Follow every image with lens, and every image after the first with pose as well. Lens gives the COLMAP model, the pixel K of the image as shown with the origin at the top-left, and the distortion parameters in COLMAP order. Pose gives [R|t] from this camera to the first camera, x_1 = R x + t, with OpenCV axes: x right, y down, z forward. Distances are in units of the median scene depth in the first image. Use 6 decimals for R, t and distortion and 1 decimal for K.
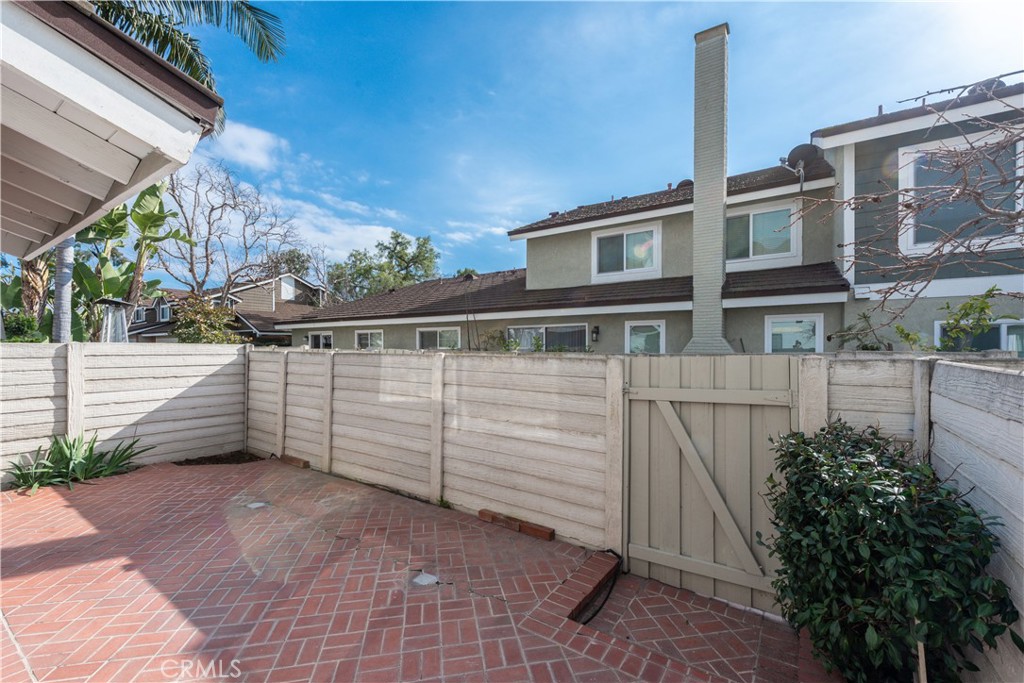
lens RADIAL K [[418.3, 0, 513.8], [0, 418.3, 346.0], [0, 0, 1]] dist [0.008737, -0.000674]
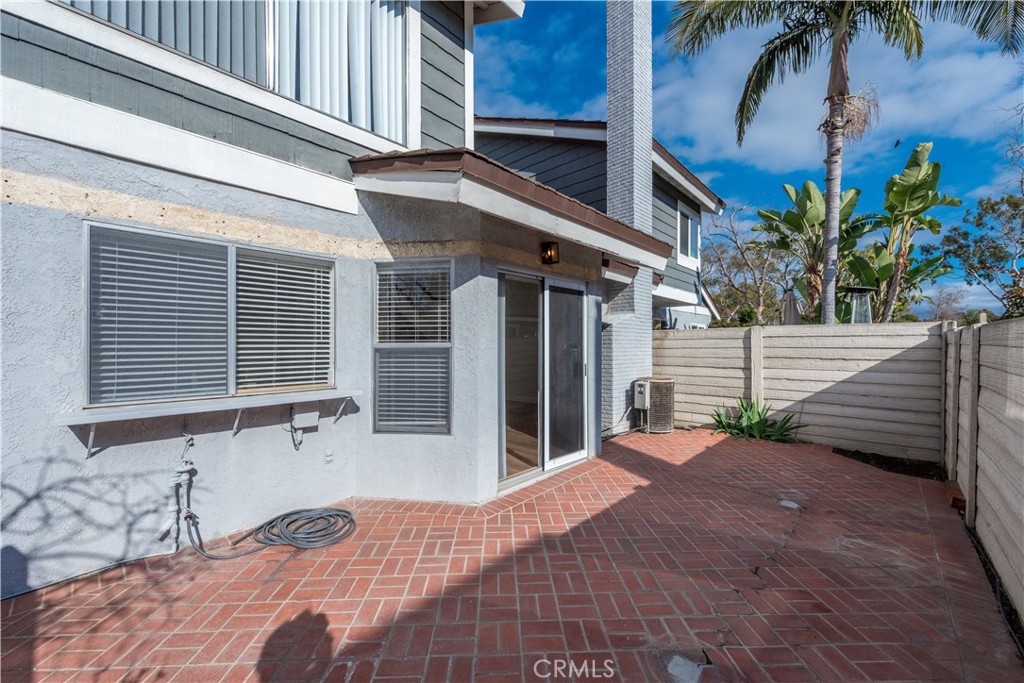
lens RADIAL K [[400.9, 0, 517.0], [0, 400.9, 345.6], [0, 0, 1]] dist [0.011682, -0.000144]
pose [[-0.151282, 0.000591, -0.988490, 0.251321], [0.007632, 0.999971, -0.000570, 0.046952], [0.988461, -0.007631, -0.151282, 0.516245]]
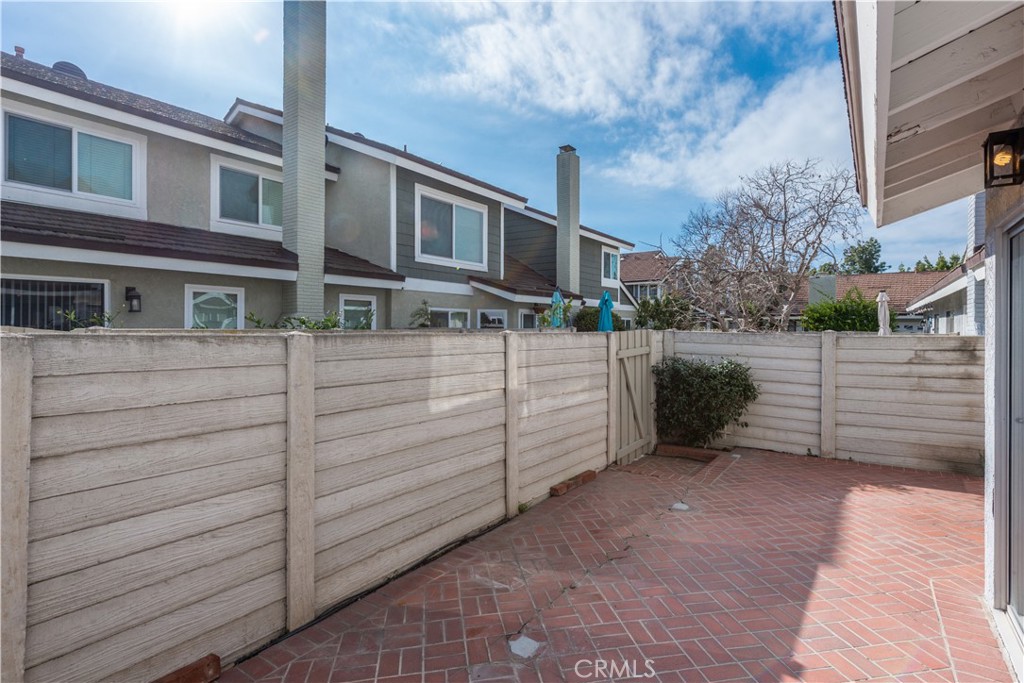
lens RADIAL K [[497.9, 0, 521.1], [0, 497.9, 328.0], [0, 0, 1]] dist [0.018895, -0.000275]
pose [[0.027804, -0.002520, 0.999610, -1.060273], [-0.008710, 0.999958, 0.002763, 0.007025], [-0.999575, -0.008784, 0.027780, 0.879617]]
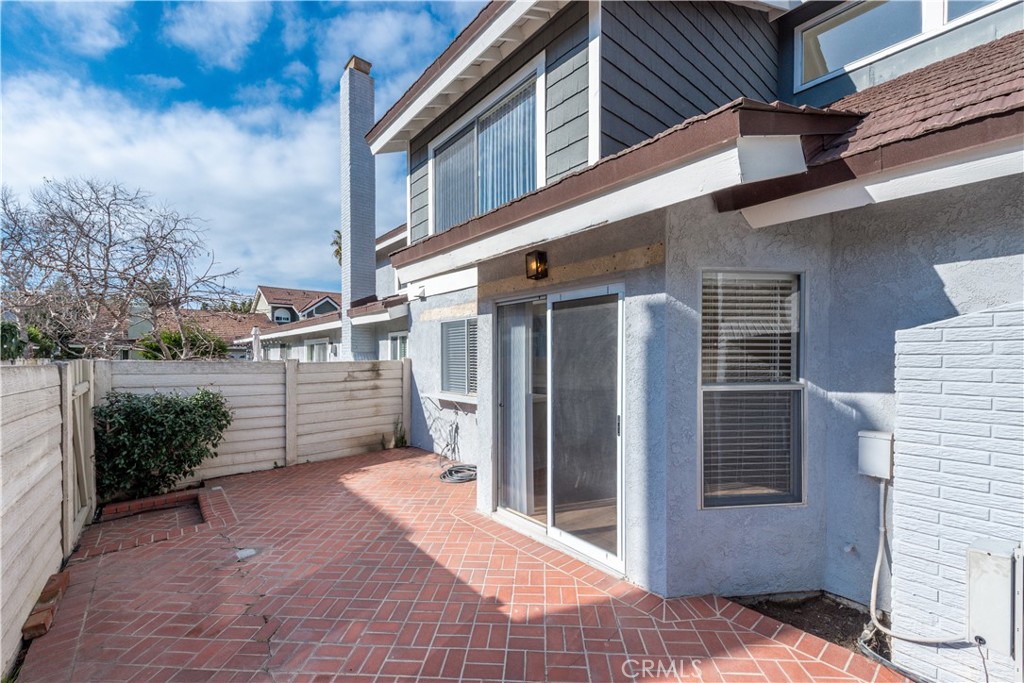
lens RADIAL K [[418.3, 0, 505.0], [0, 418.3, 361.1], [0, 0, 1]] dist [0.008737, -0.000674]
pose [[-0.957327, -0.002316, 0.288998, -0.746839], [-0.000473, 0.999979, 0.006449, 0.010452], [-0.289007, 0.006037, -0.957308, 1.154815]]
